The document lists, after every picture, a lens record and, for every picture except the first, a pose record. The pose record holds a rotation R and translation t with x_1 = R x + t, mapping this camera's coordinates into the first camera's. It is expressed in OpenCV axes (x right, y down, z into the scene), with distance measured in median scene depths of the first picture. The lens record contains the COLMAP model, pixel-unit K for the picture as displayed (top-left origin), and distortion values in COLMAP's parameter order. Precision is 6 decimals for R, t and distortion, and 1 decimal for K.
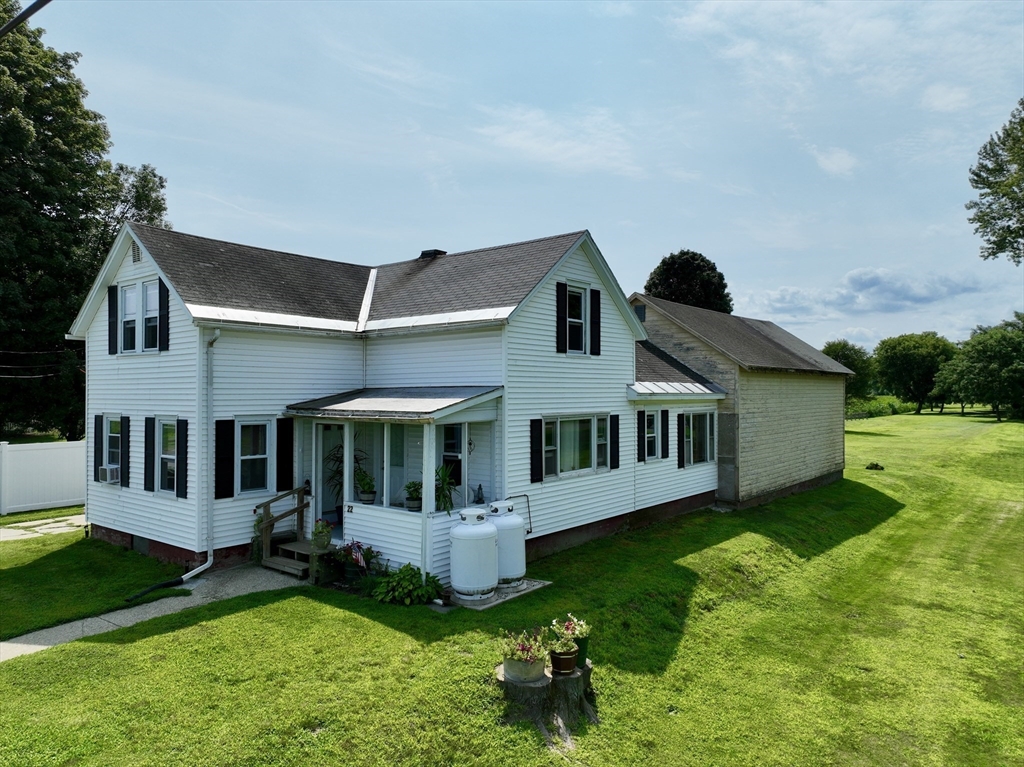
lens RADIAL K [[720.9, 0, 514.5], [0, 720.9, 384.7], [0, 0, 1]] dist [0.008209, 0.008948]
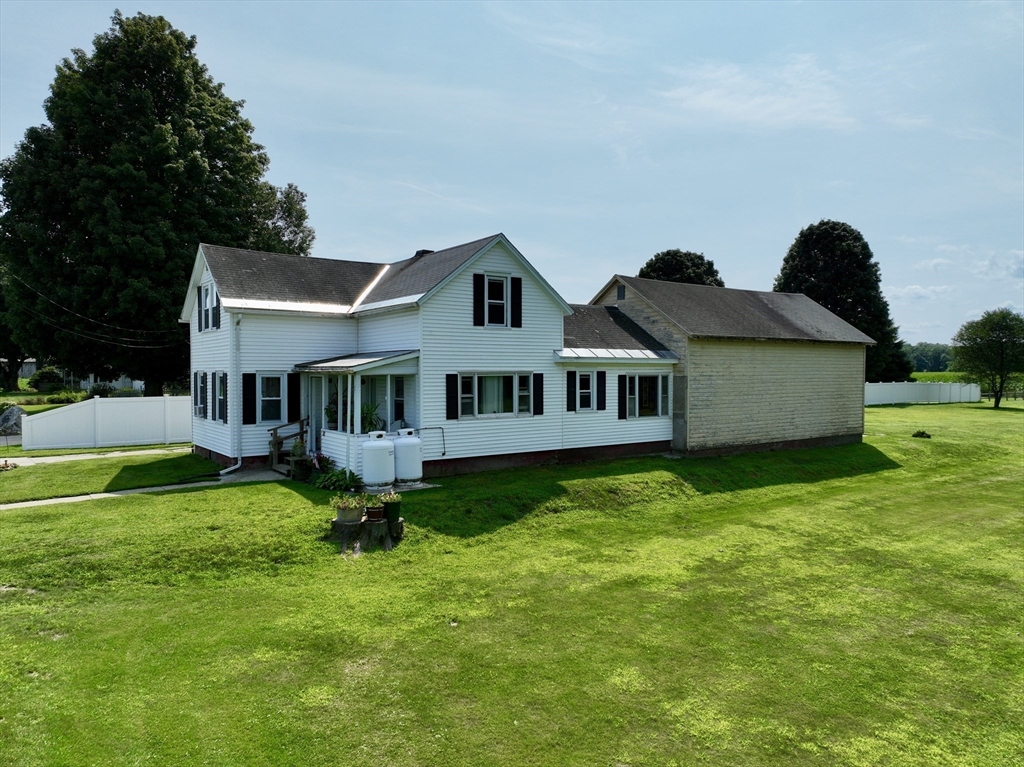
lens RADIAL K [[720.9, 0, 513.7], [0, 720.9, 383.1], [0, 0, 1]] dist [0.008209, 0.008948]
pose [[0.963889, 0.004530, -0.266265, 0.463483], [0.002813, 0.999626, 0.027189, 0.025252], [0.266289, -0.026956, 0.963516, -0.274830]]
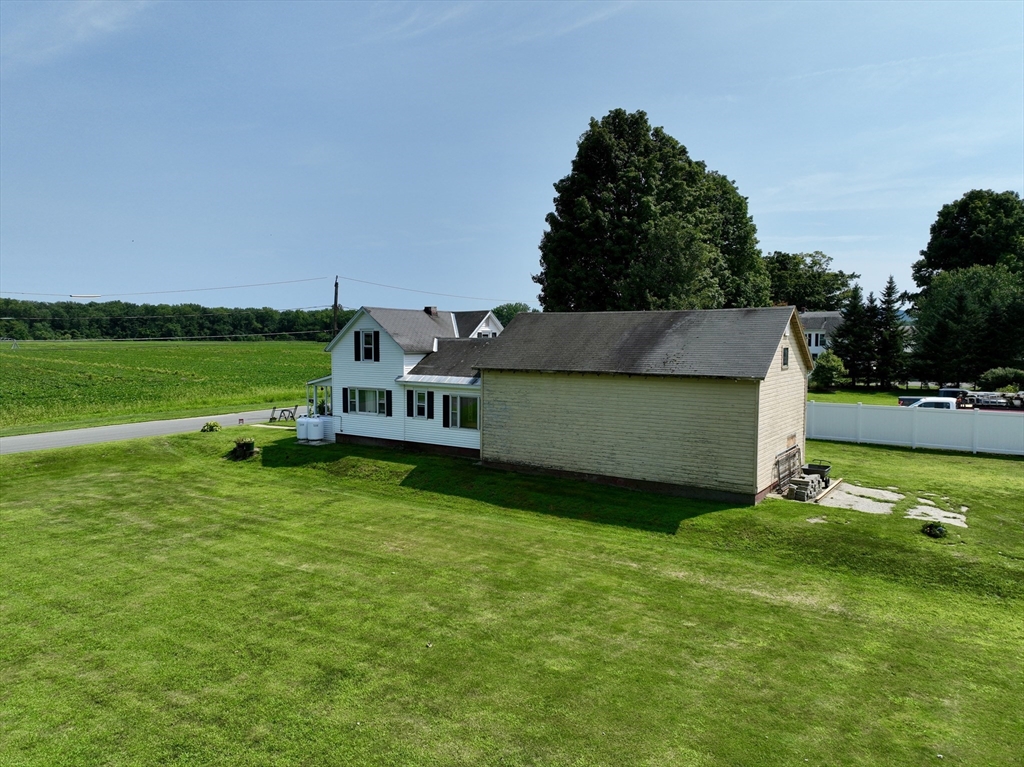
lens RADIAL K [[720.9, 0, 513.4], [0, 720.9, 382.4], [0, 0, 1]] dist [0.008209, 0.008948]
pose [[0.066638, 0.064598, -0.995684, 2.320421], [0.006908, 0.997848, 0.065200, -0.117639], [0.997753, -0.011223, 0.066049, 1.280051]]
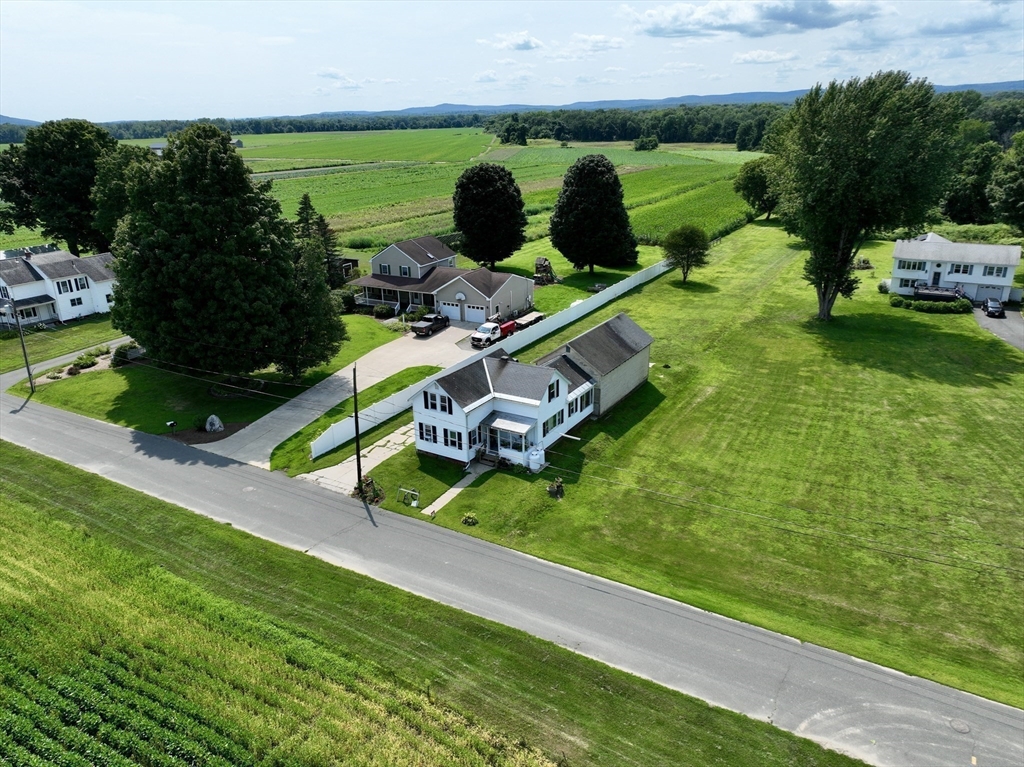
lens RADIAL K [[720.9, 0, 515.3], [0, 720.9, 383.7], [0, 0, 1]] dist [0.008209, 0.008948]
pose [[0.991837, -0.061297, 0.111816, -0.496094], [0.017712, 0.934610, 0.355234, -1.387997], [-0.126280, -0.350354, 0.928066, -2.287705]]
